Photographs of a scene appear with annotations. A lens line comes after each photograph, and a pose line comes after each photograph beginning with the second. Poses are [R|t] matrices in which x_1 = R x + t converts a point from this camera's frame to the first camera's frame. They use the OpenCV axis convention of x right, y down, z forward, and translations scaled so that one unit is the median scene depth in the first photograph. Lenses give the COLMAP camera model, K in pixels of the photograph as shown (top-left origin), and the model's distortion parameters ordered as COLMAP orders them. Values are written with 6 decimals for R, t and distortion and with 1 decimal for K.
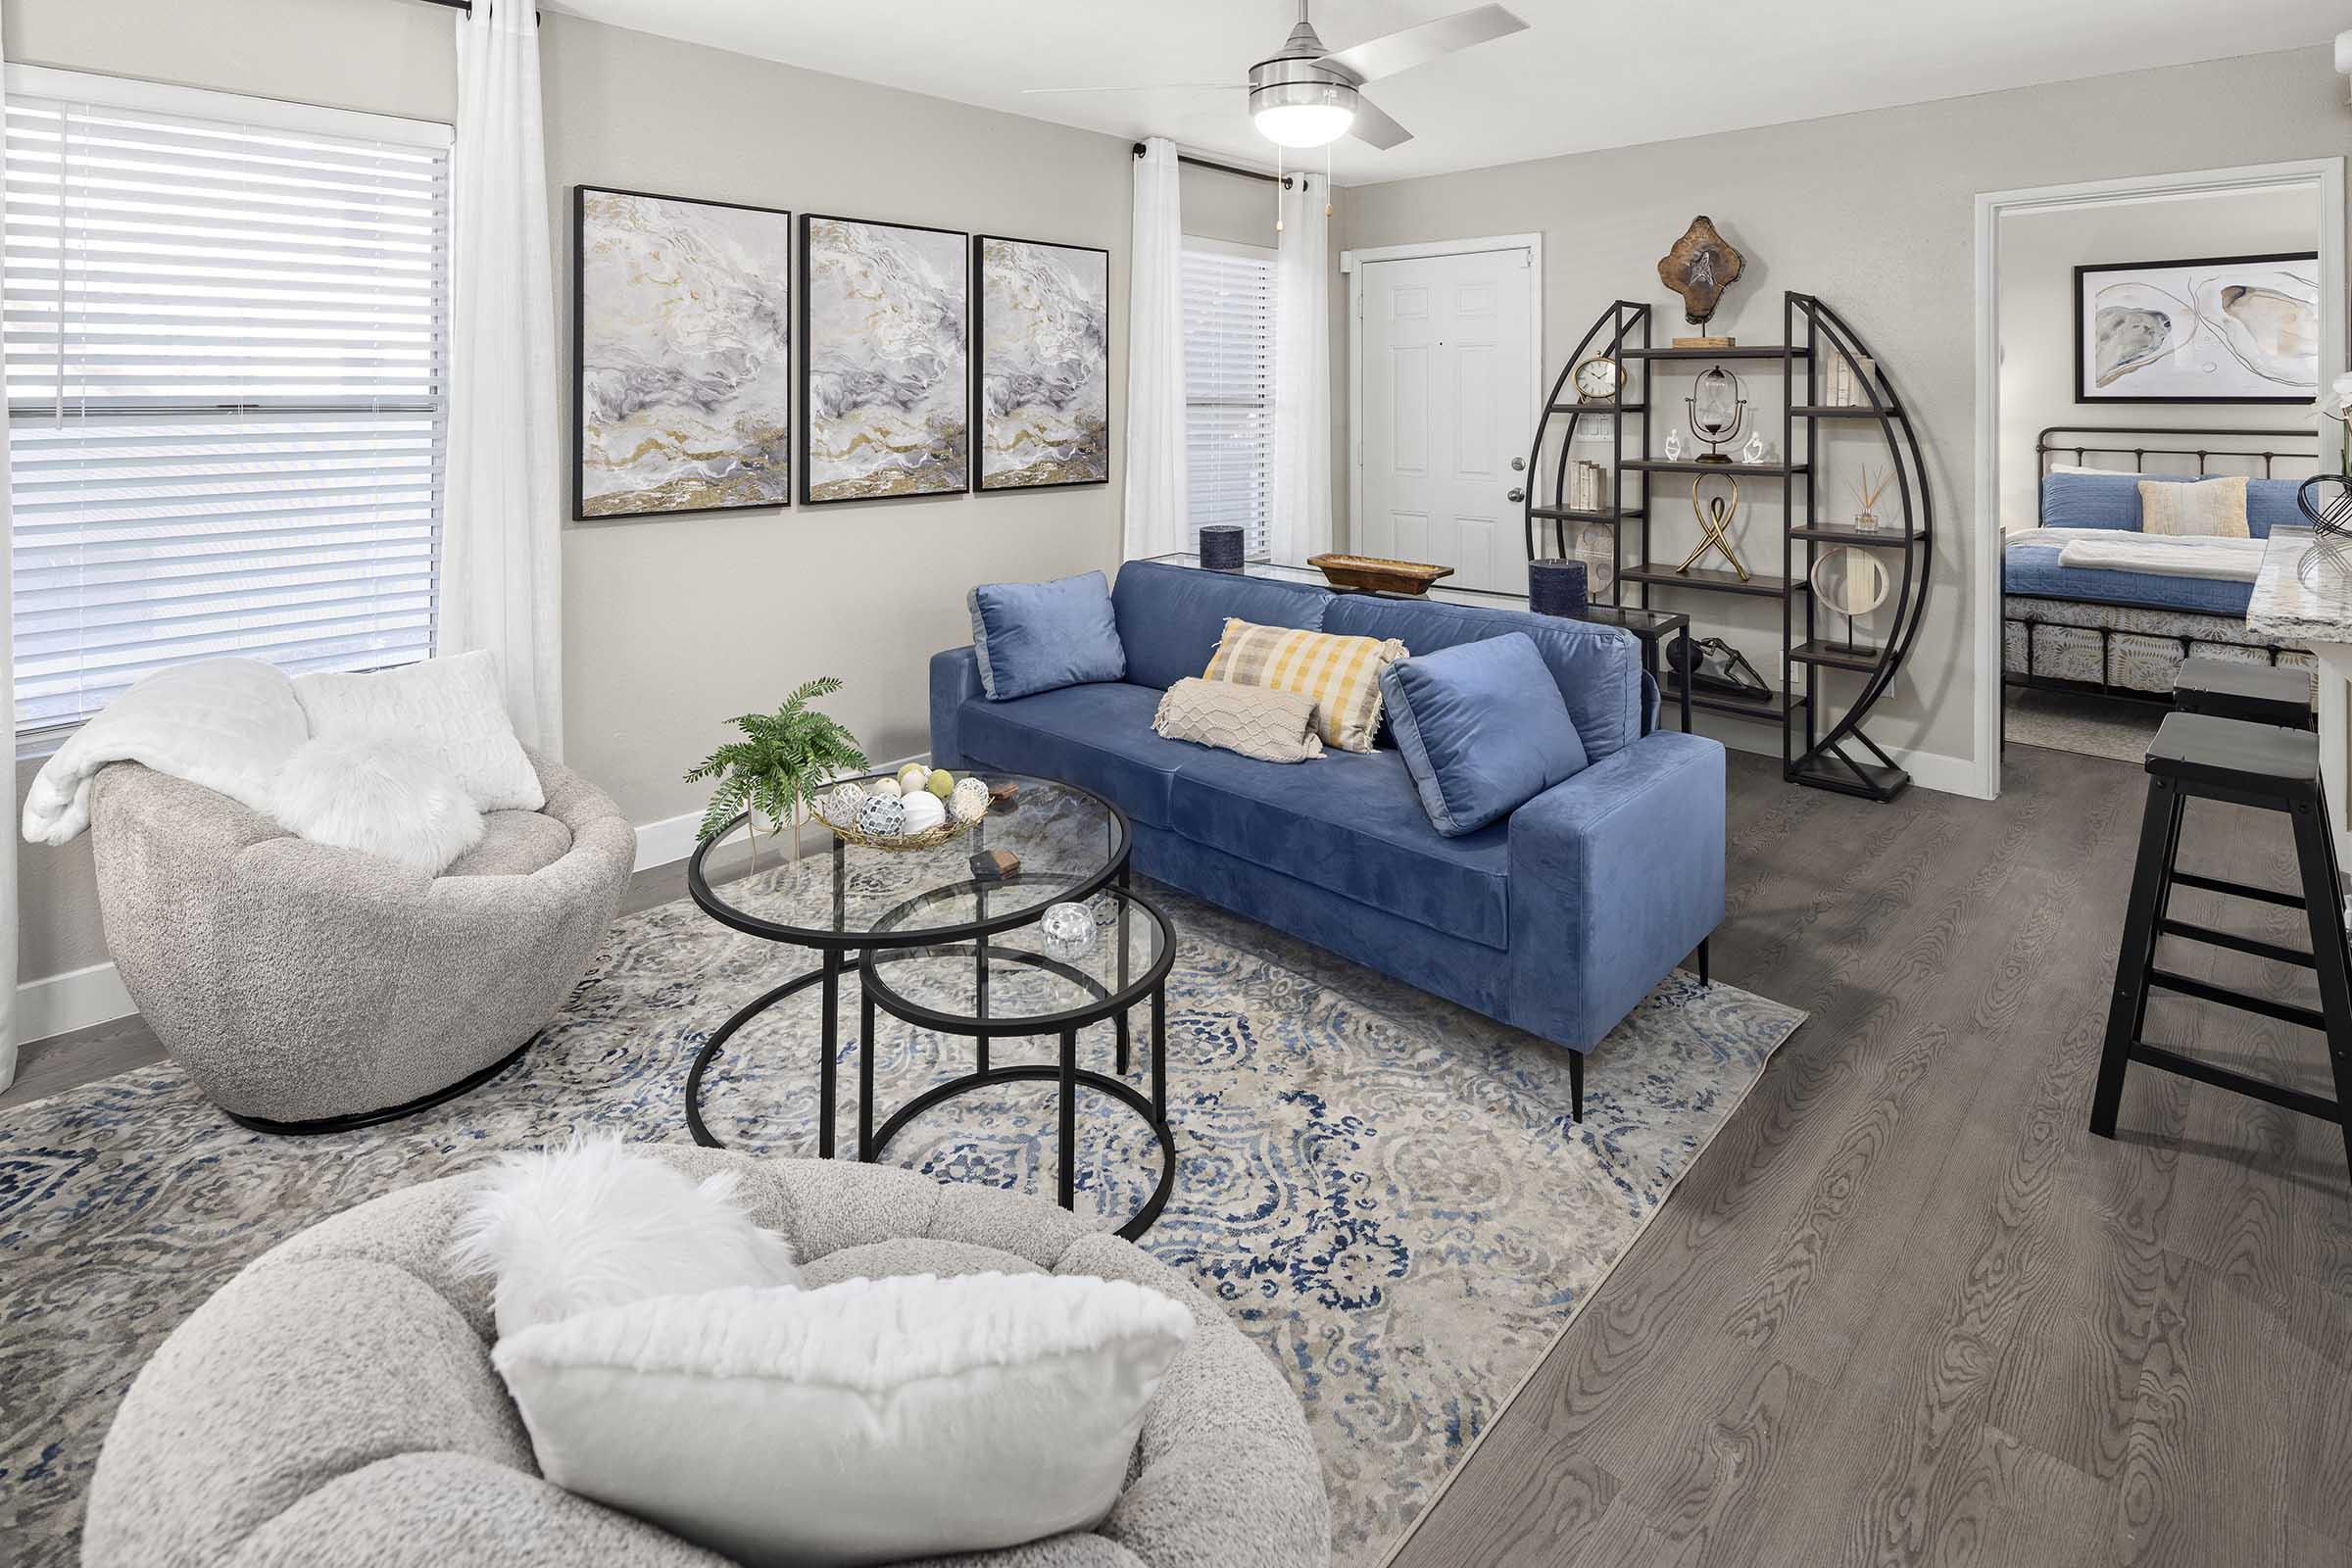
lens RADIAL K [[1121.4, 0, 1176.0], [0, 1121.4, 784.0], [0, 0, 1]] dist [-0.001991, 0.000350]
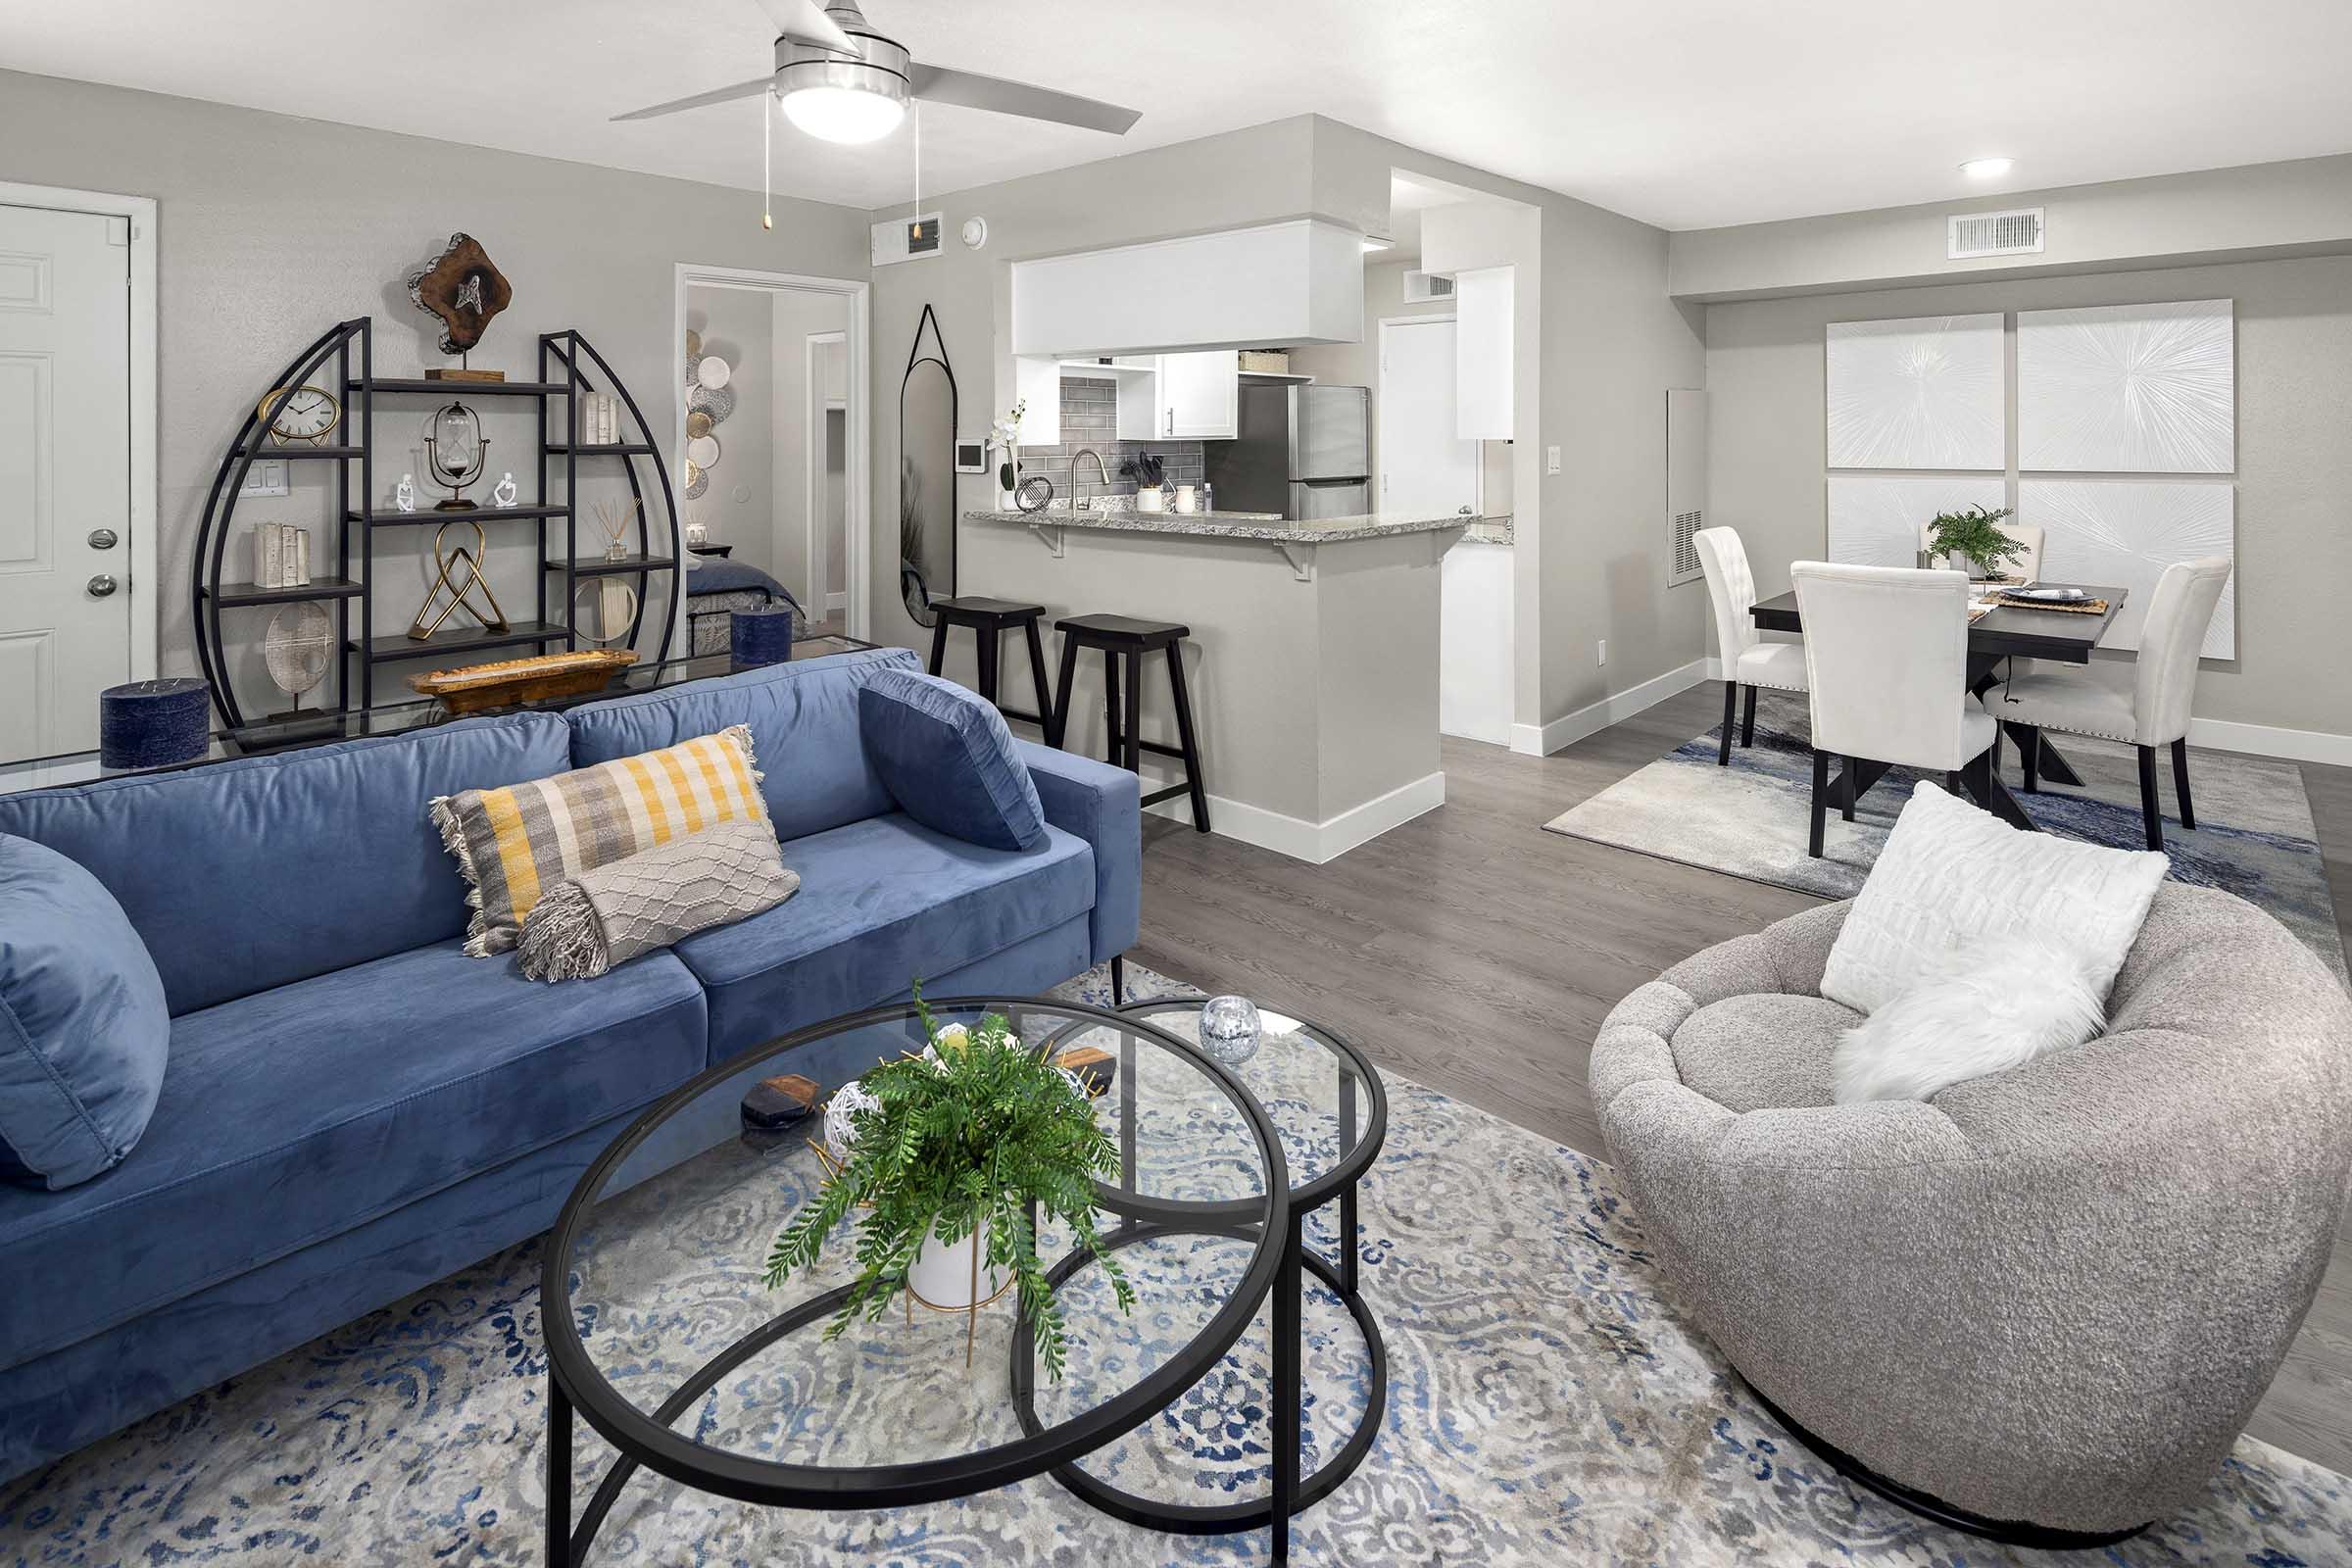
lens RADIAL K [[1109.5, 0, 1176.0], [0, 1109.5, 784.0], [0, 0, 1]] dist [0.015632, 0.000004]
pose [[-0.032805, -0.302890, 0.952461, -0.475127], [0.334910, 0.894547, 0.296008, -0.169631], [-0.941679, 0.328700, 0.072095, 0.487759]]
